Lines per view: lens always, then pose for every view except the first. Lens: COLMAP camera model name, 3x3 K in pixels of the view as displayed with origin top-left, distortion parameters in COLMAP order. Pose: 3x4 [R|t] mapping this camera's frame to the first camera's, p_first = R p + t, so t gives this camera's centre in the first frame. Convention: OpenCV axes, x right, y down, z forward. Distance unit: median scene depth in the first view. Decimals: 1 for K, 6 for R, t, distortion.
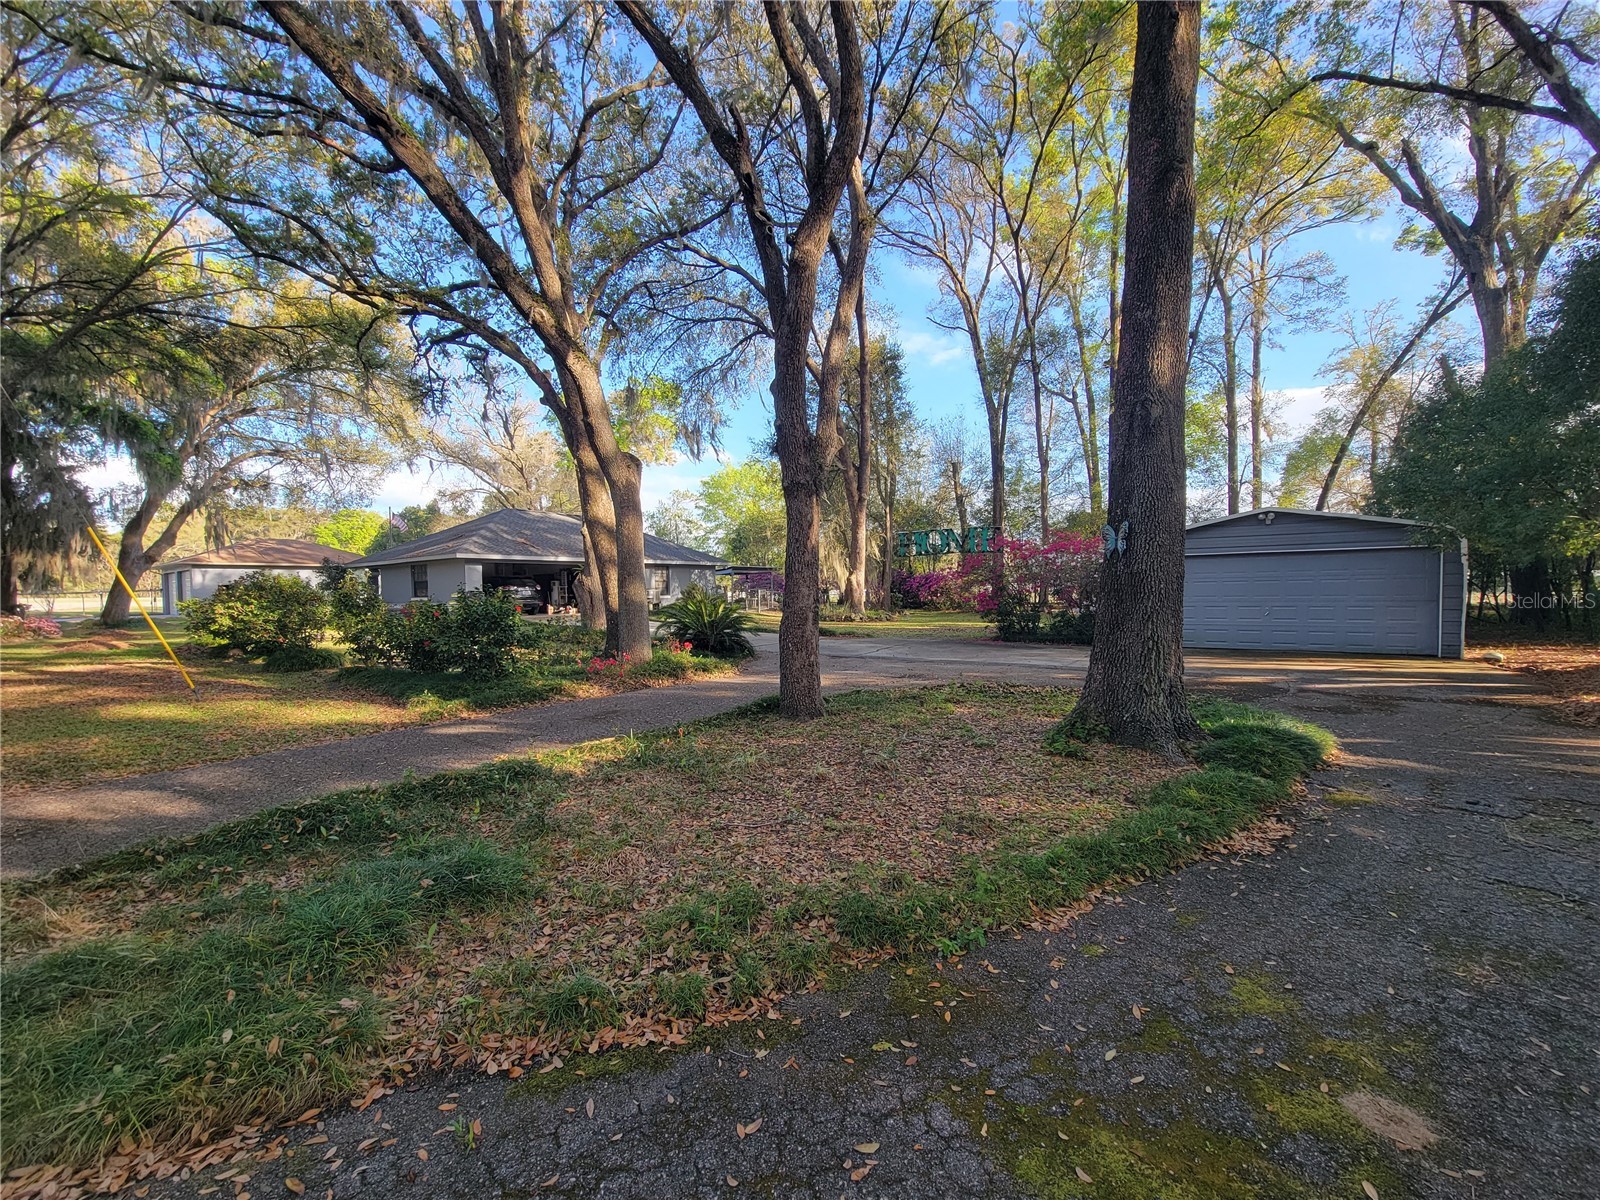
lens RADIAL K [[655.7, 0, 801.6], [0, 655.7, 608.1], [0, 0, 1]] dist [-0.002411, -0.000521]
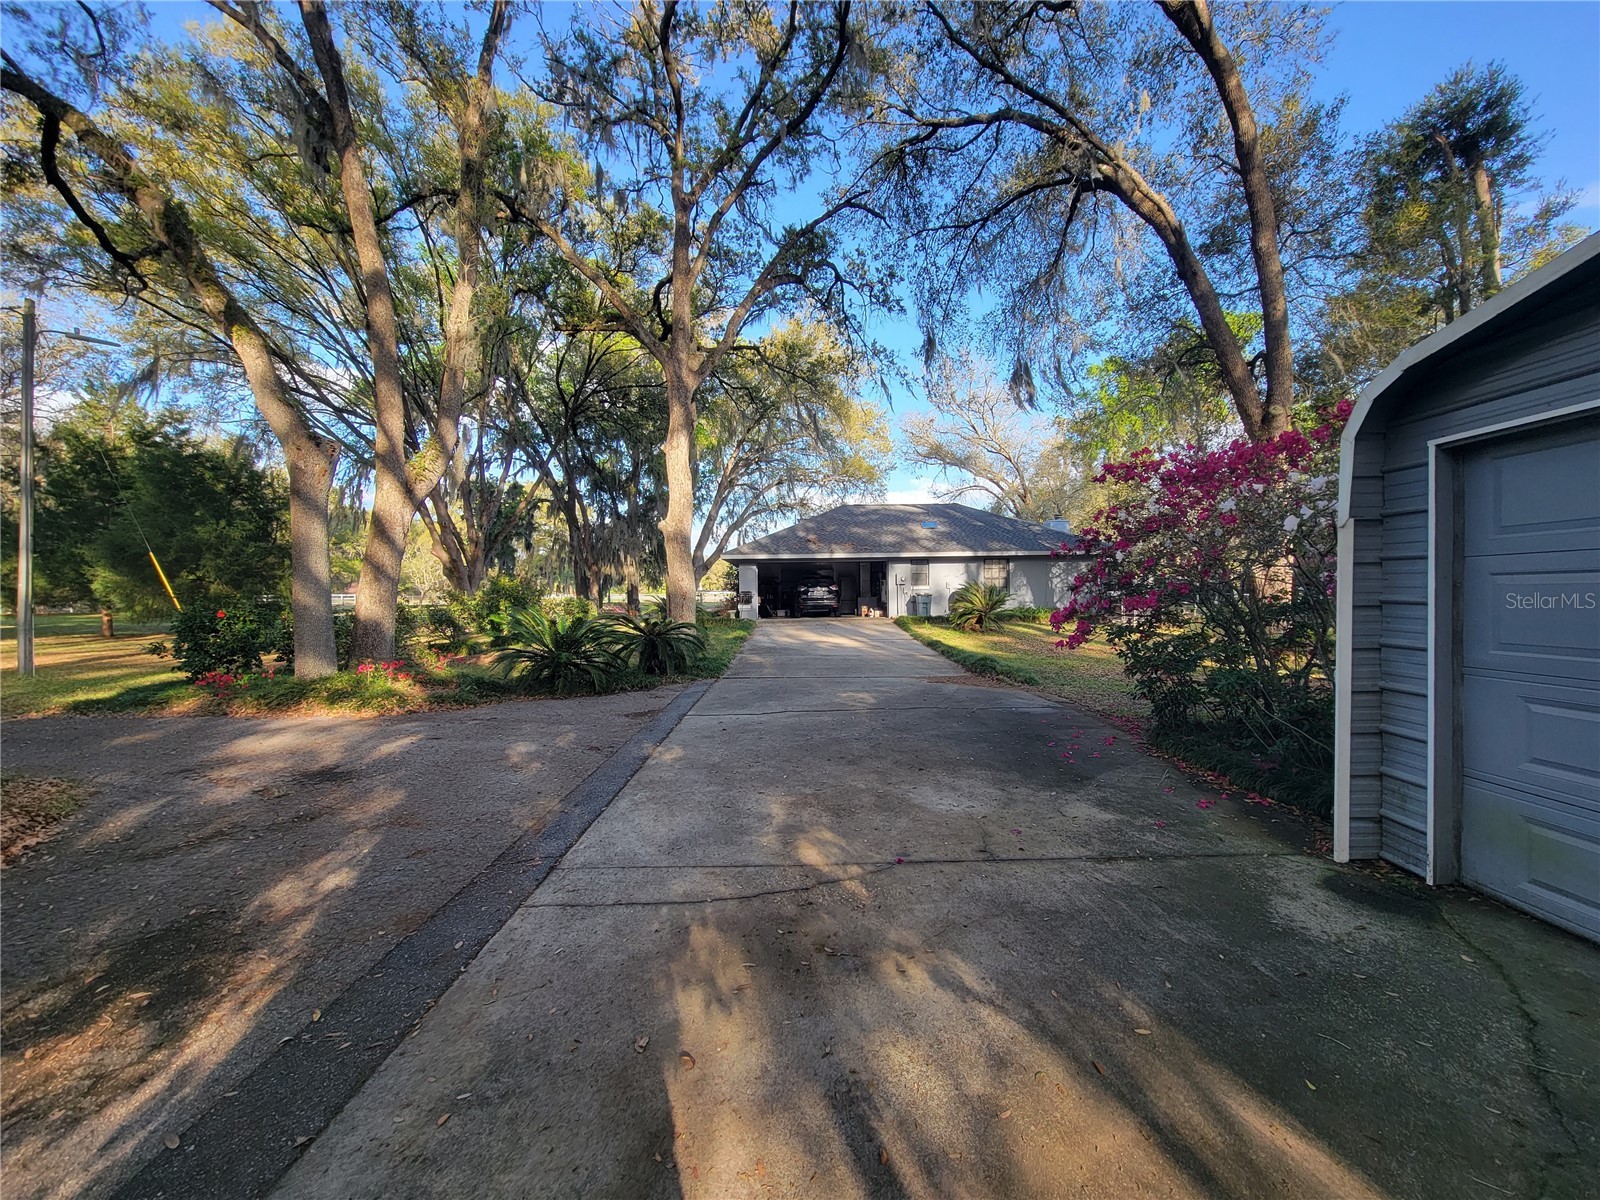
lens RADIAL K [[644.6, 0, 802.2], [0, 644.6, 608.3], [0, 0, 1]] dist [0.001588, -0.004437]
pose [[0.573804, 0.026463, -0.818565, 0.347326], [-0.021390, 0.999621, 0.017322, -0.017201], [0.818713, 0.007570, 0.574153, 0.467662]]
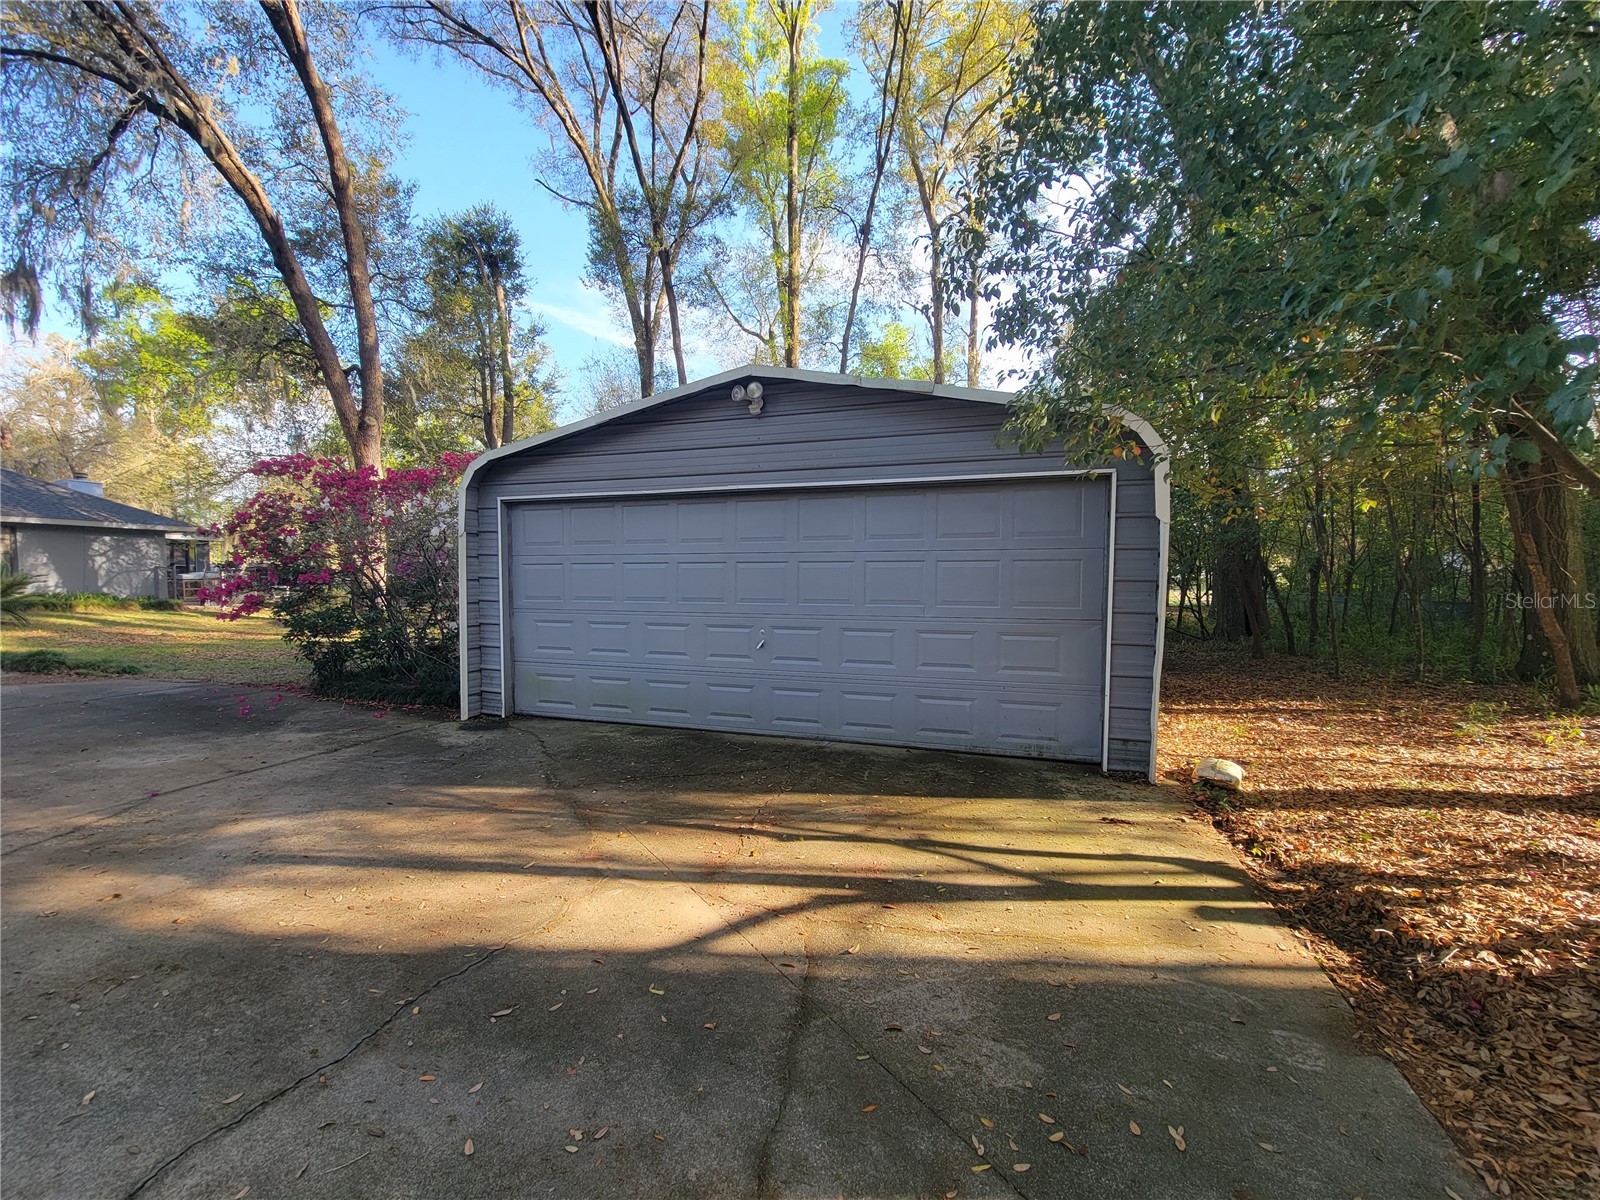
lens RADIAL K [[655.7, 0, 801.6], [0, 655.7, 608.1], [0, 0, 1]] dist [-0.002411, -0.000521]
pose [[0.959981, 0.004781, 0.280024, 0.357561], [-0.009071, 0.999861, 0.014024, -0.010651], [-0.279918, -0.016003, 0.959890, 0.349871]]
